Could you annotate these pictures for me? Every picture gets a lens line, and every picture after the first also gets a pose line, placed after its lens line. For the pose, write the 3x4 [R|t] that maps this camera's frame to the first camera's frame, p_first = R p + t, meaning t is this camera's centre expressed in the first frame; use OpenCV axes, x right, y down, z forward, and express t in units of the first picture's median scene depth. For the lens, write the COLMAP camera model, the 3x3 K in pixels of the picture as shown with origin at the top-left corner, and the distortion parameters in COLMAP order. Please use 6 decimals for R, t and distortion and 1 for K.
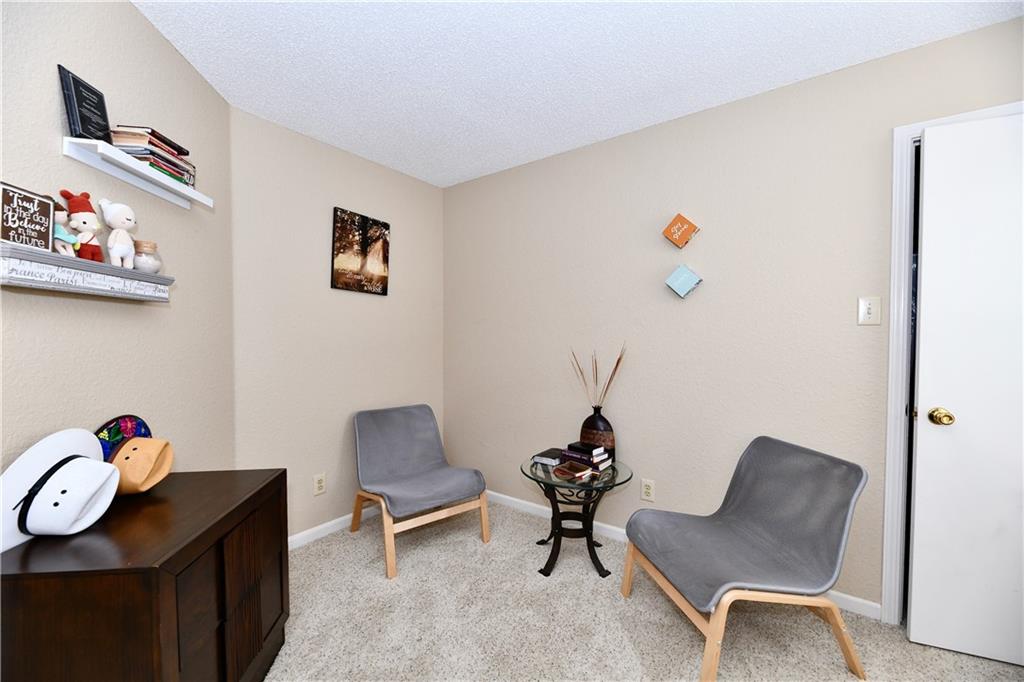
lens RADIAL K [[409.9, 0, 510.3], [0, 409.9, 344.4], [0, 0, 1]] dist [0.001760, -0.003835]
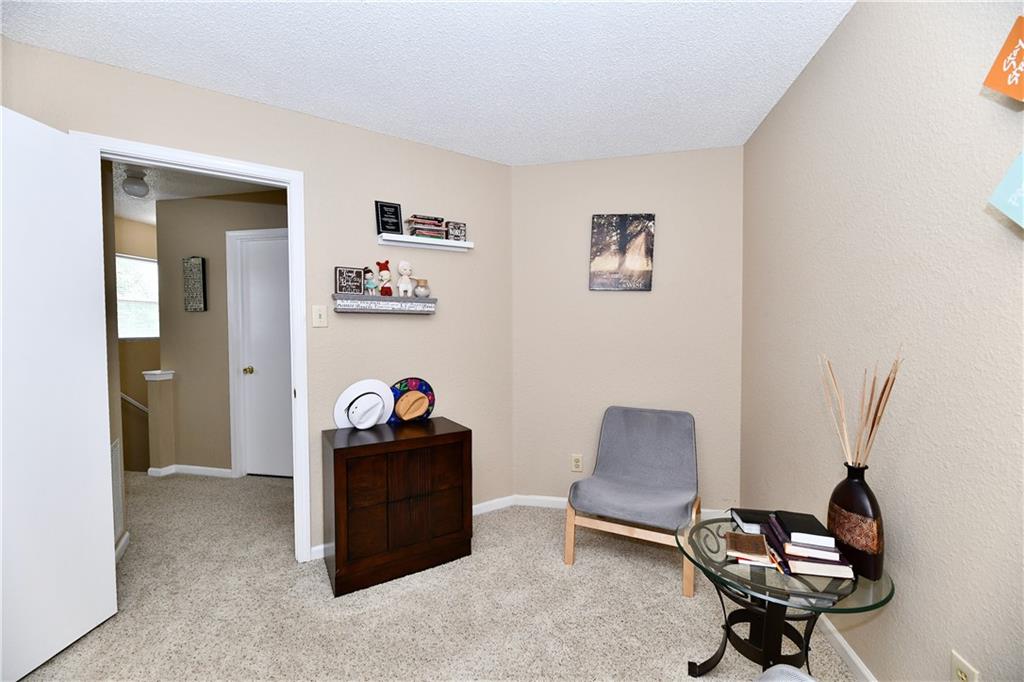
lens RADIAL K [[409.9, 0, 510.3], [0, 409.9, 344.4], [0, 0, 1]] dist [0.001760, -0.003835]
pose [[0.416393, 0.022982, -0.908894, 0.560431], [-0.015845, 0.999712, 0.018020, -0.008139], [0.909047, 0.006898, 0.416637, 0.404849]]
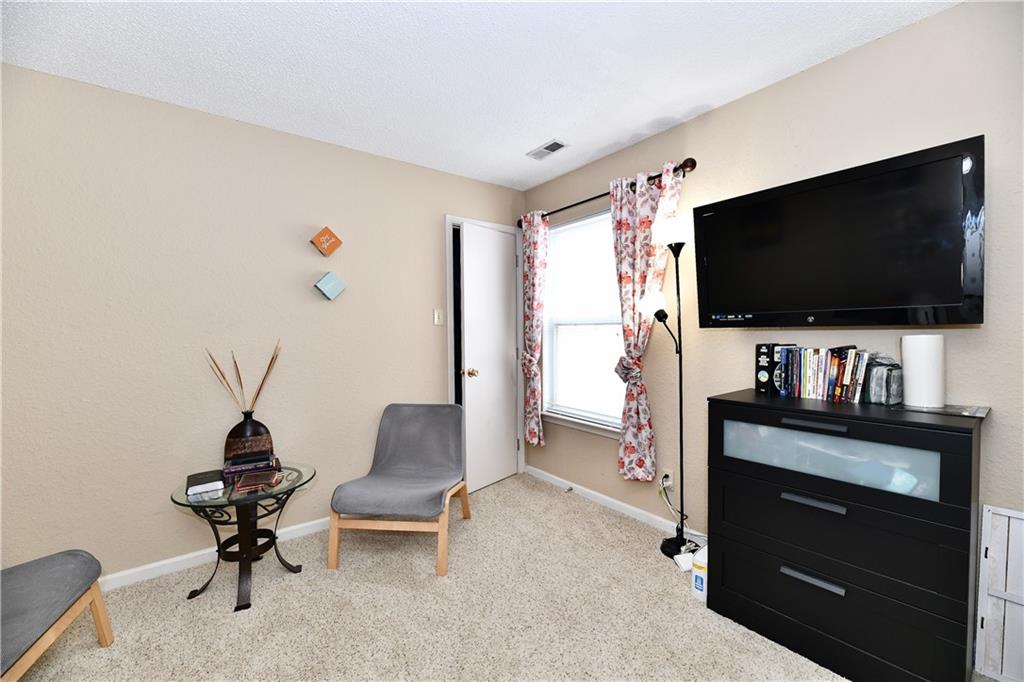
lens RADIAL K [[409.9, 0, 510.3], [0, 409.9, 344.4], [0, 0, 1]] dist [0.001760, -0.003835]
pose [[0.289320, -0.032935, 0.956666, -0.546328], [0.035675, 0.999085, 0.023607, 0.000816], [-0.956568, 0.027299, 0.290230, 0.185251]]
